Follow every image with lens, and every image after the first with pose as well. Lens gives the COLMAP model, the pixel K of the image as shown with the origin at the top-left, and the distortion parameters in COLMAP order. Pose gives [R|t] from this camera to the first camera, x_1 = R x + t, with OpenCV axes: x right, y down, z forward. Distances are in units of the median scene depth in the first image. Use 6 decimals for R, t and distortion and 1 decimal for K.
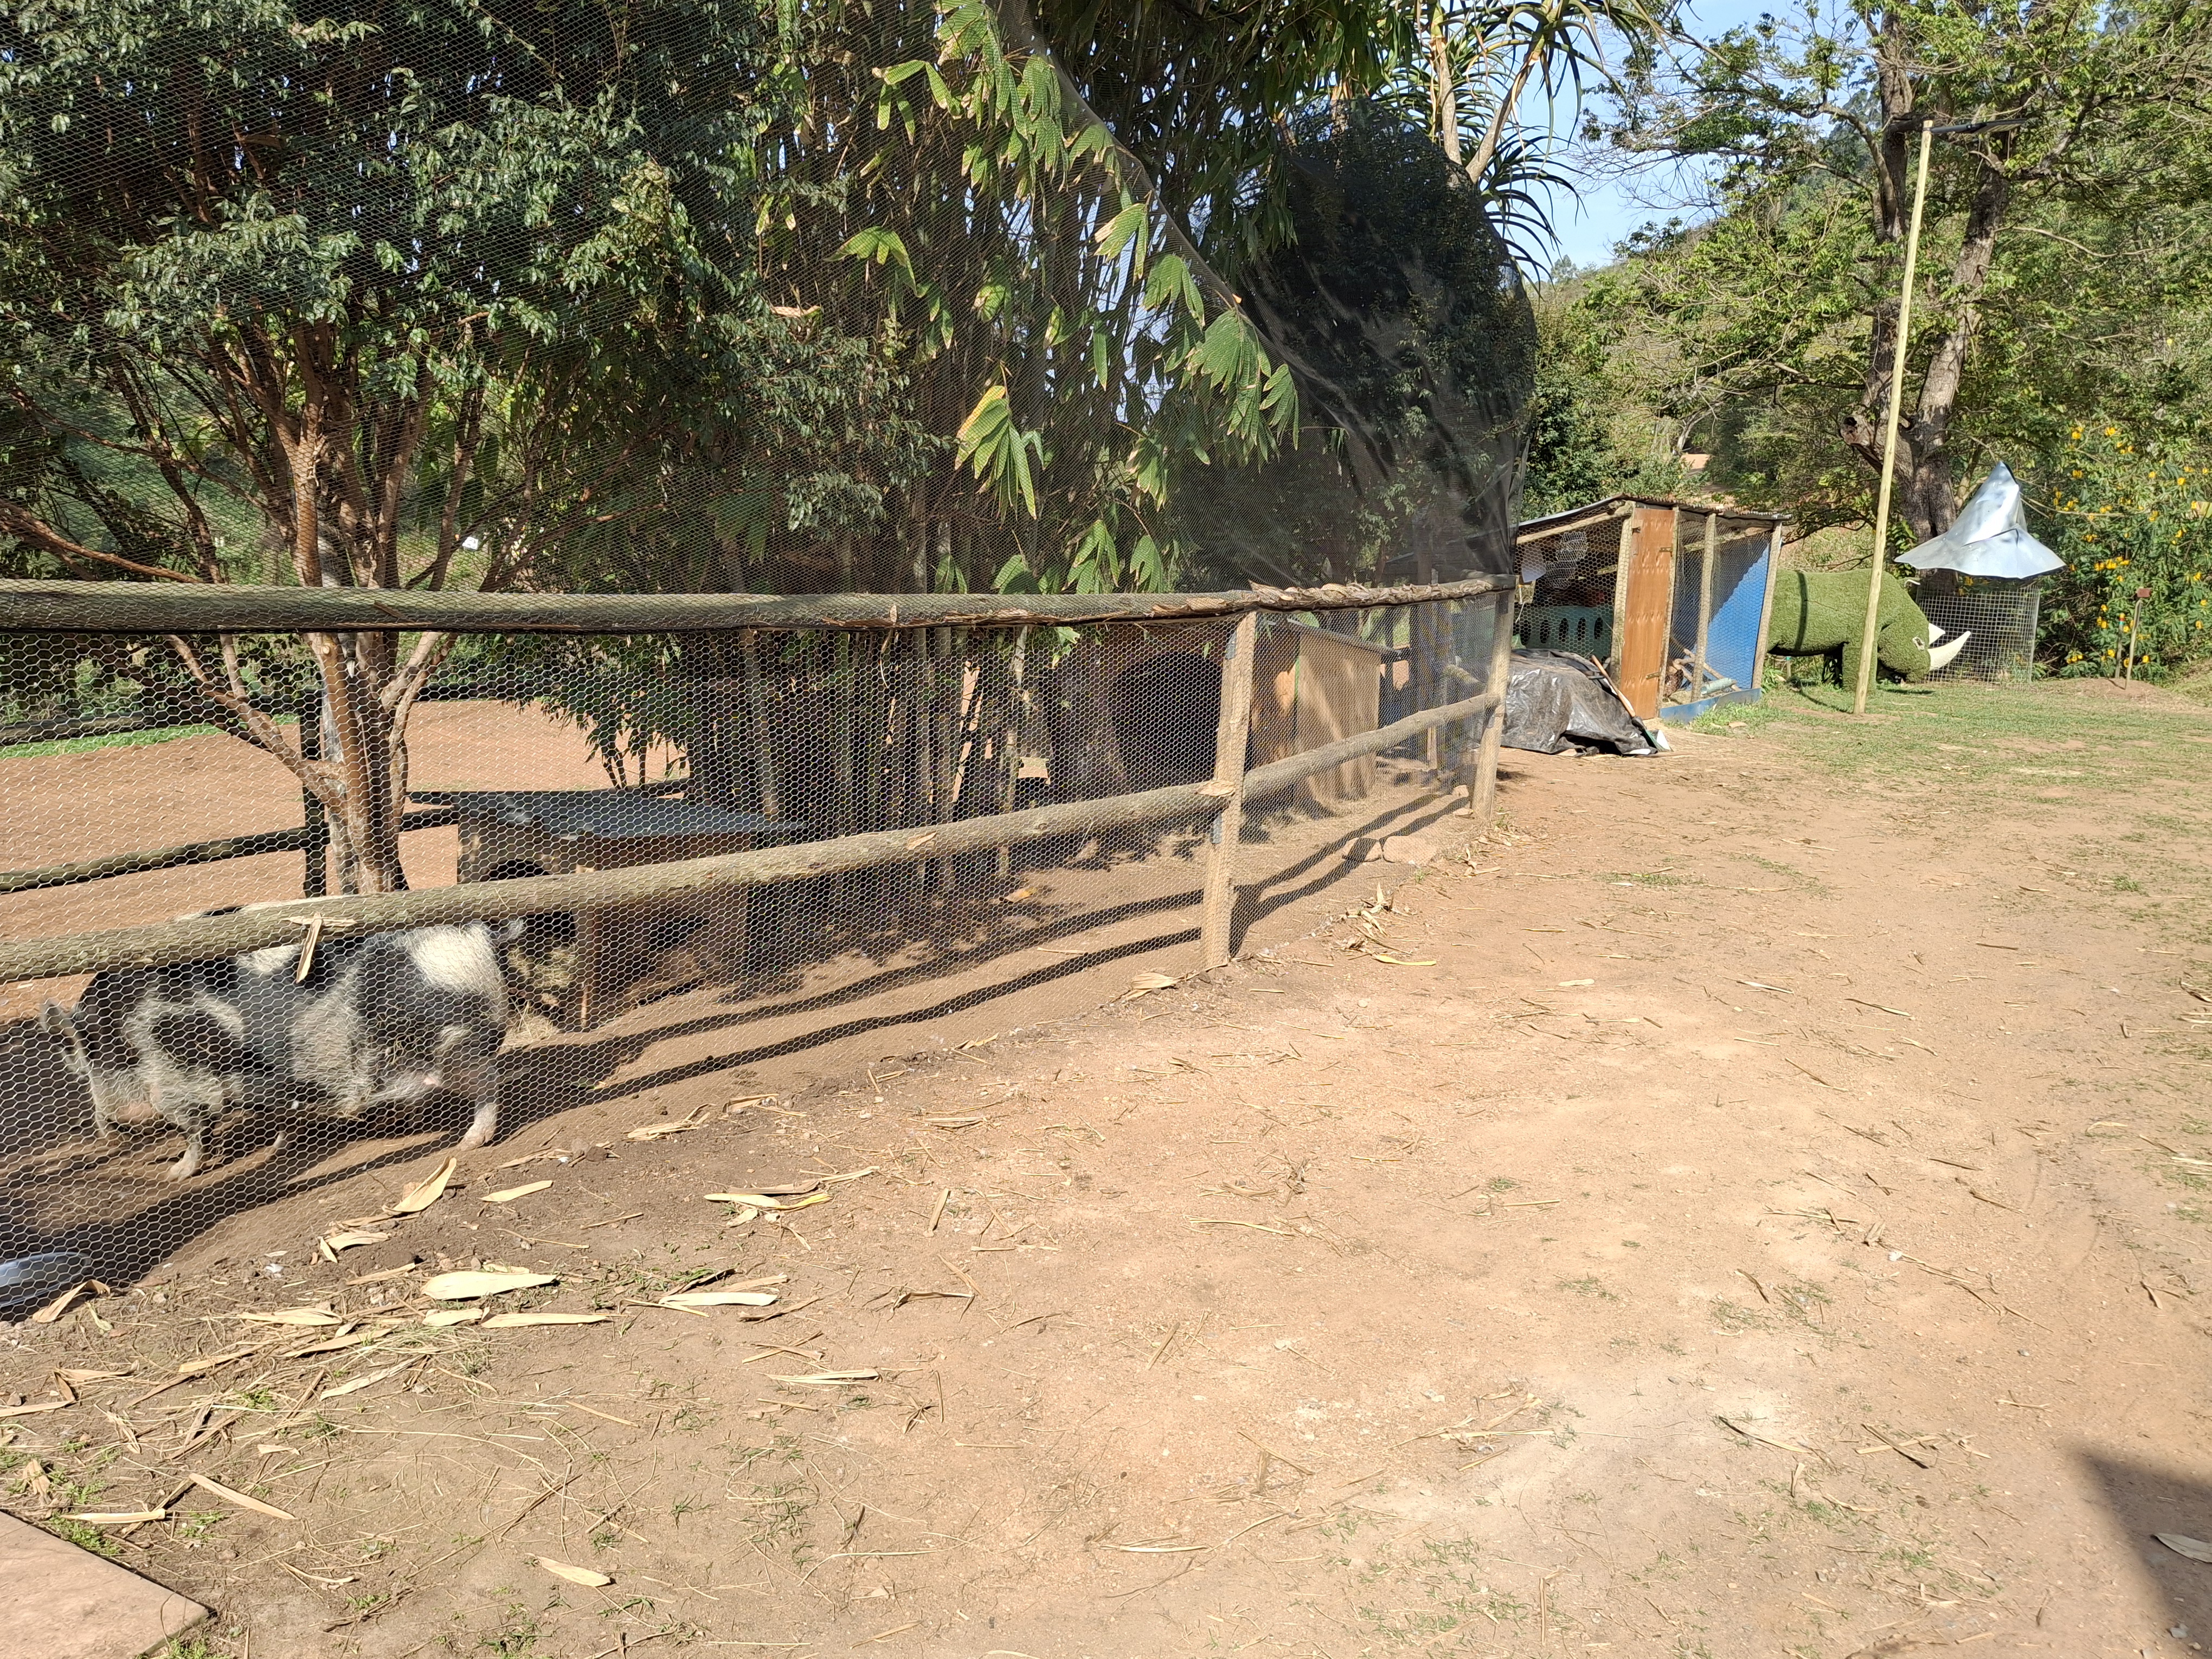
lens RADIAL K [[1763.6, 0, 1070.5], [0, 1763.6, 843.5], [0, 0, 1]] dist [0.048027, -0.086049]
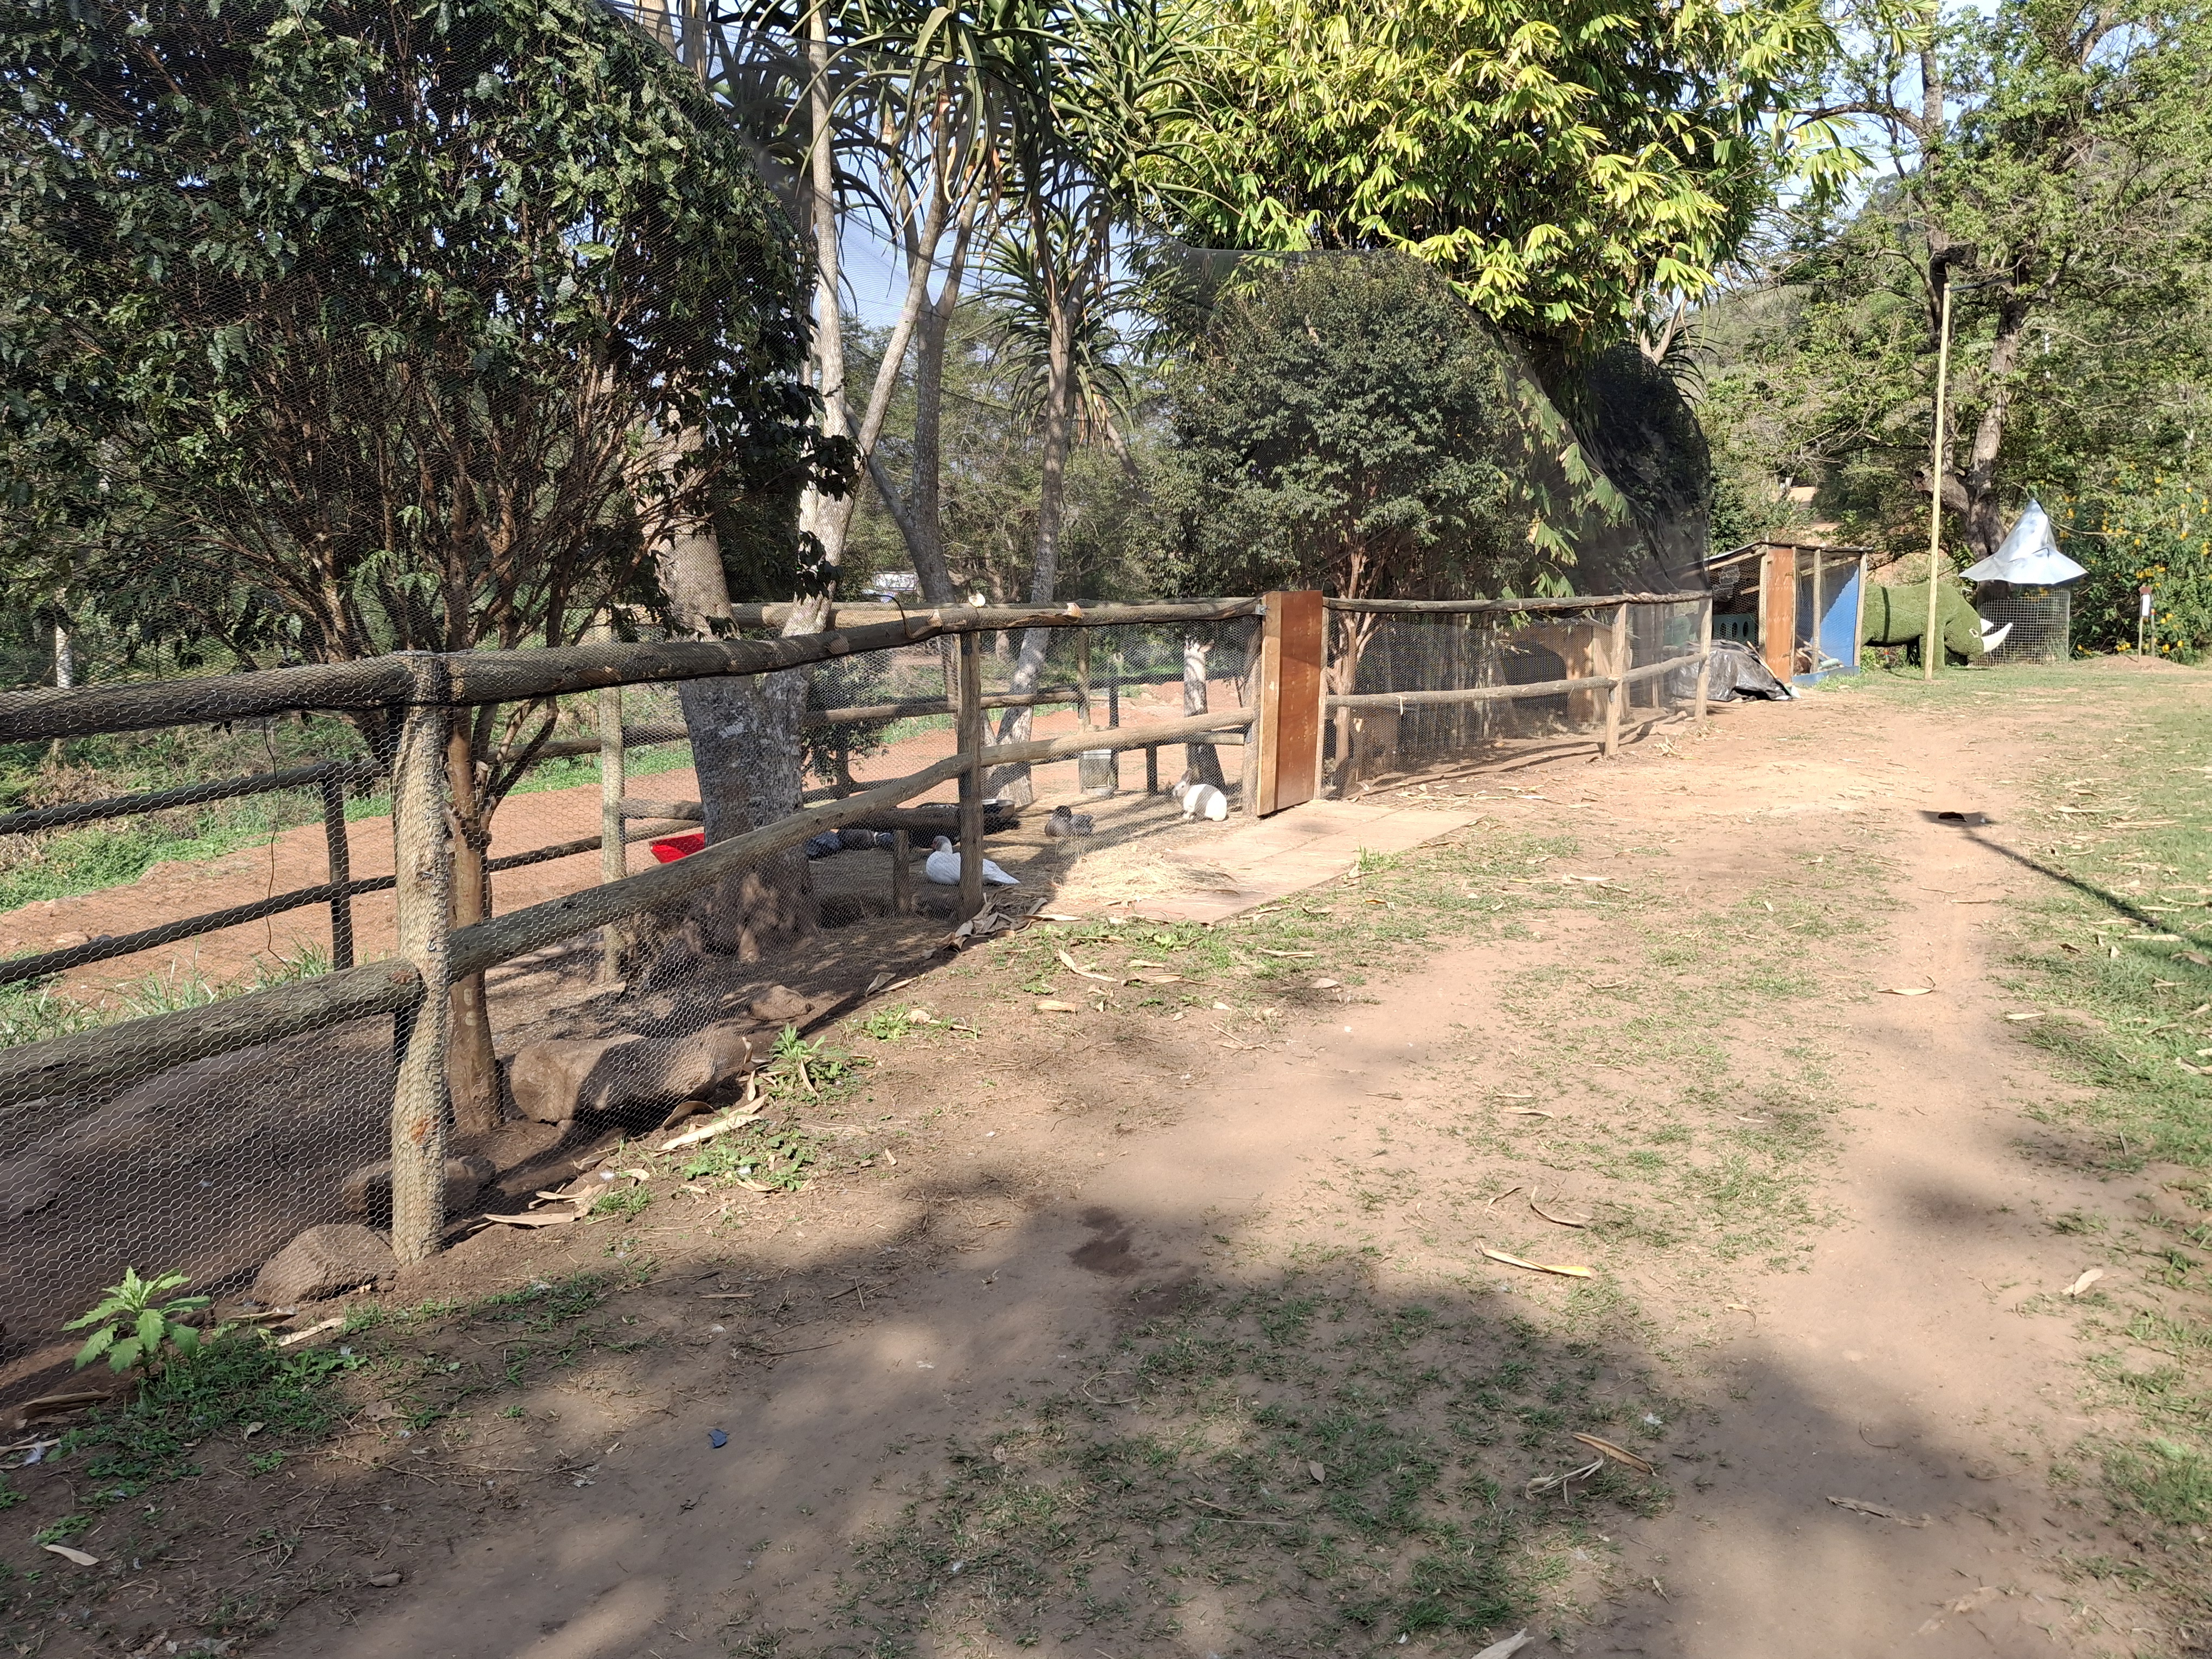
lens RADIAL K [[1763.6, 0, 1091.1], [0, 1763.6, 836.0], [0, 0, 1]] dist [0.048027, -0.086049]
pose [[0.997889, -0.042716, -0.048921, -0.251298], [0.040814, 0.998396, -0.039238, 0.119679], [0.050519, 0.037159, 0.998032, -0.692202]]
